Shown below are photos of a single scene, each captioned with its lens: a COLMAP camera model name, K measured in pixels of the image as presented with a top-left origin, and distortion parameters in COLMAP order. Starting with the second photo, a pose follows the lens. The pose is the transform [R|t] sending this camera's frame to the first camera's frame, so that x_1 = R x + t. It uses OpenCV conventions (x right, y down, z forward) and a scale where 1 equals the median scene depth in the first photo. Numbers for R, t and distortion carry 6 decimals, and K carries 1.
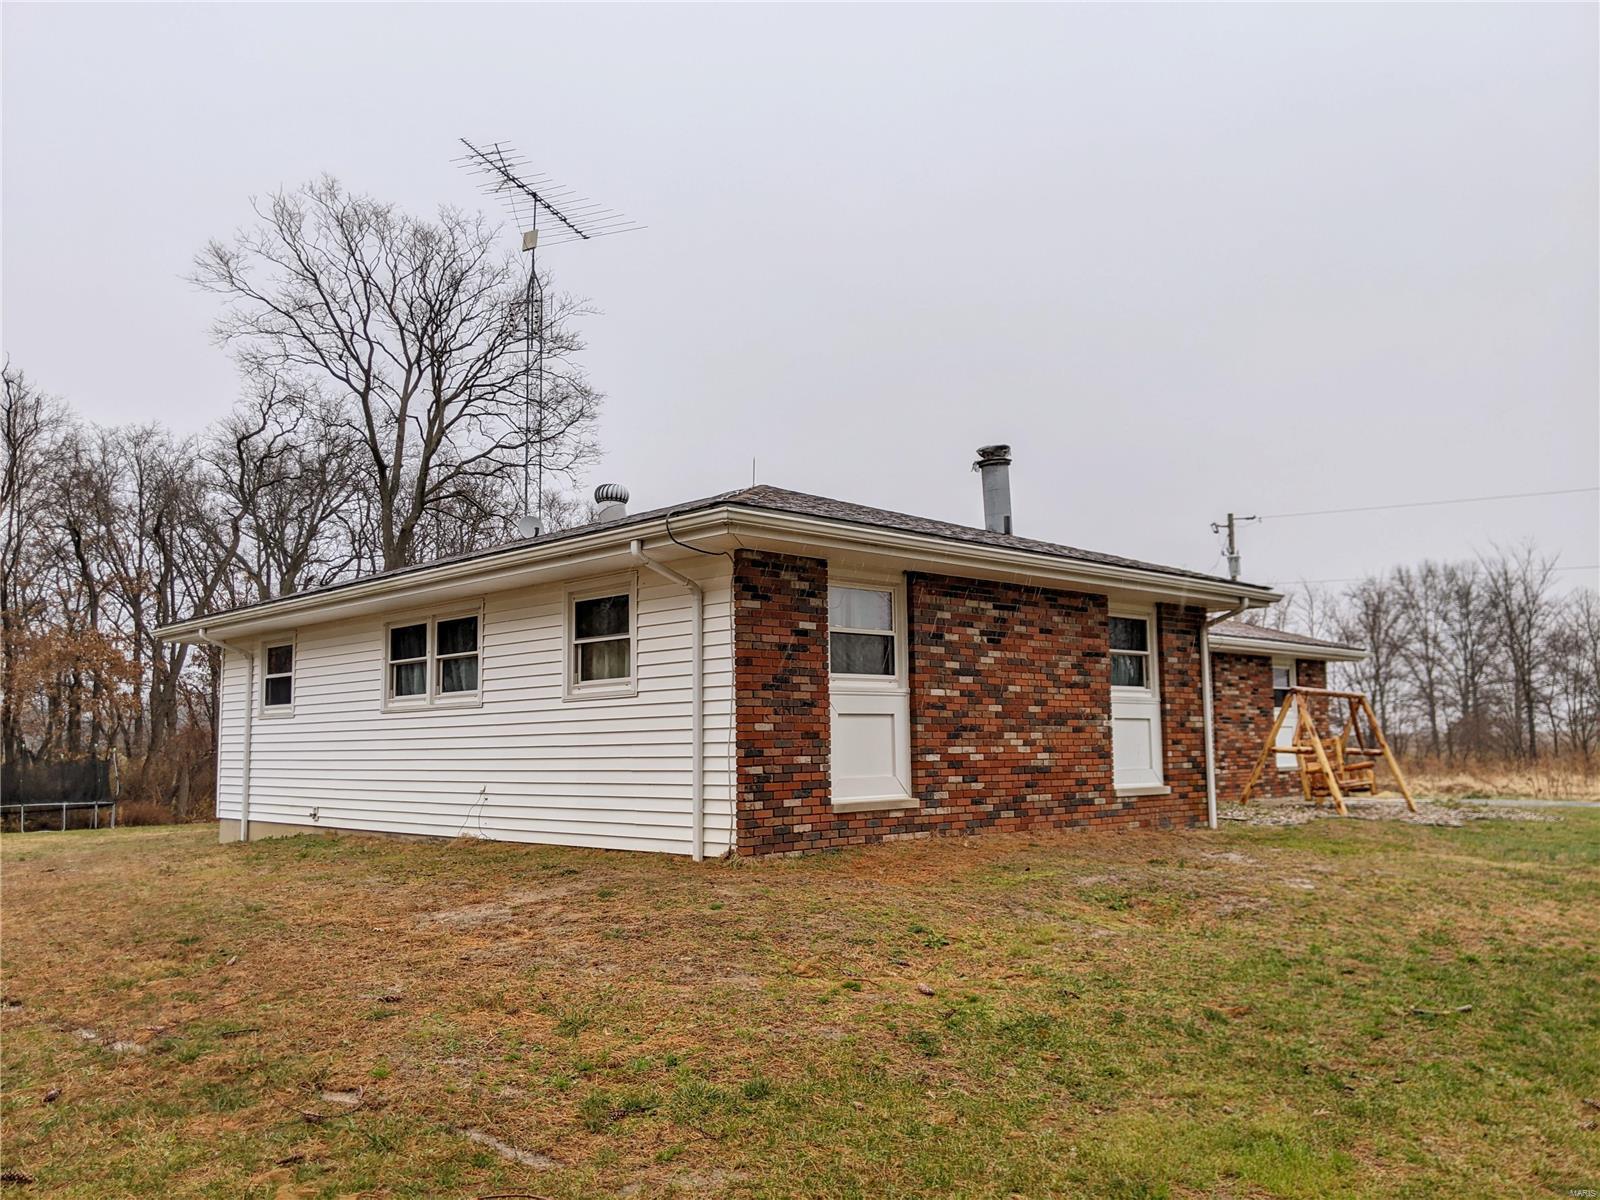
lens RADIAL K [[1335.9, 0, 795.4], [0, 1335.9, 598.5], [0, 0, 1]] dist [0.000989, -0.000759]
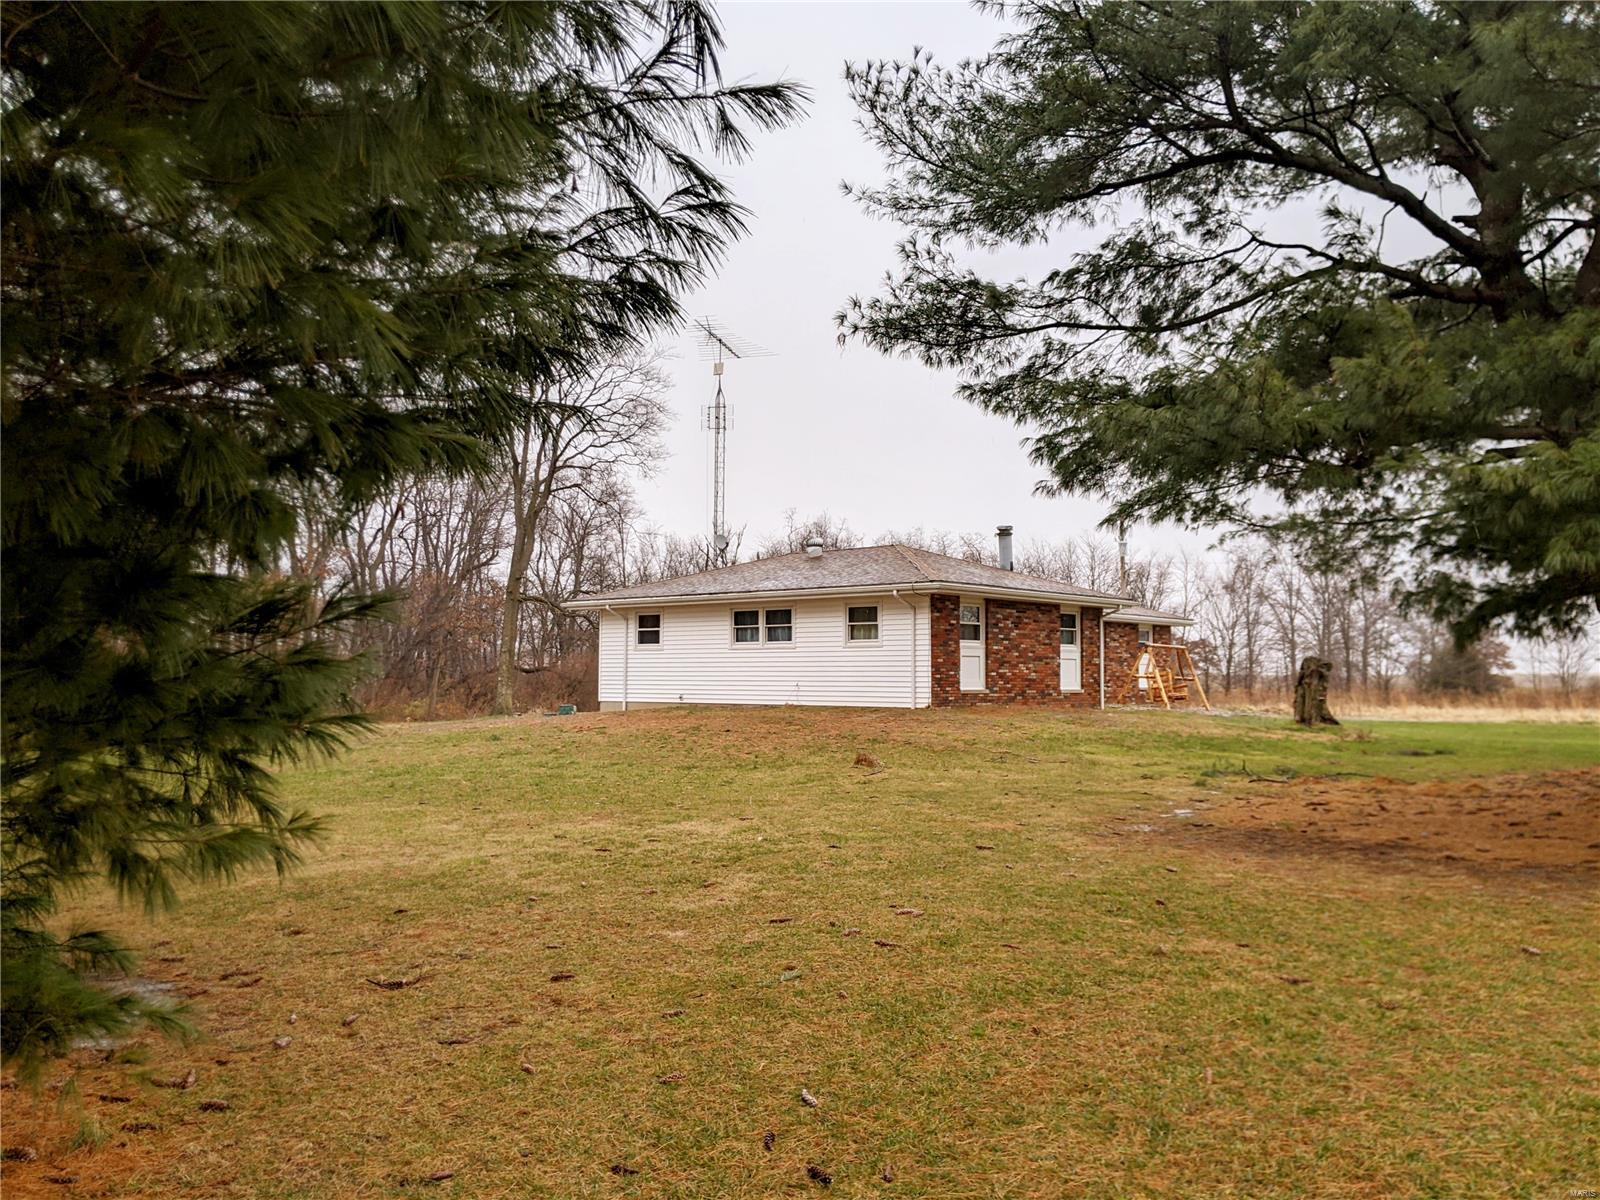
lens RADIAL K [[1335.9, 0, 802.8], [0, 1335.9, 601.3], [0, 0, 1]] dist [0.000989, -0.000759]
pose [[0.996577, 0.022314, 0.079600, -0.385959], [-0.026539, 0.998273, 0.052410, -0.116489], [-0.078293, -0.054344, 0.995448, -1.231865]]
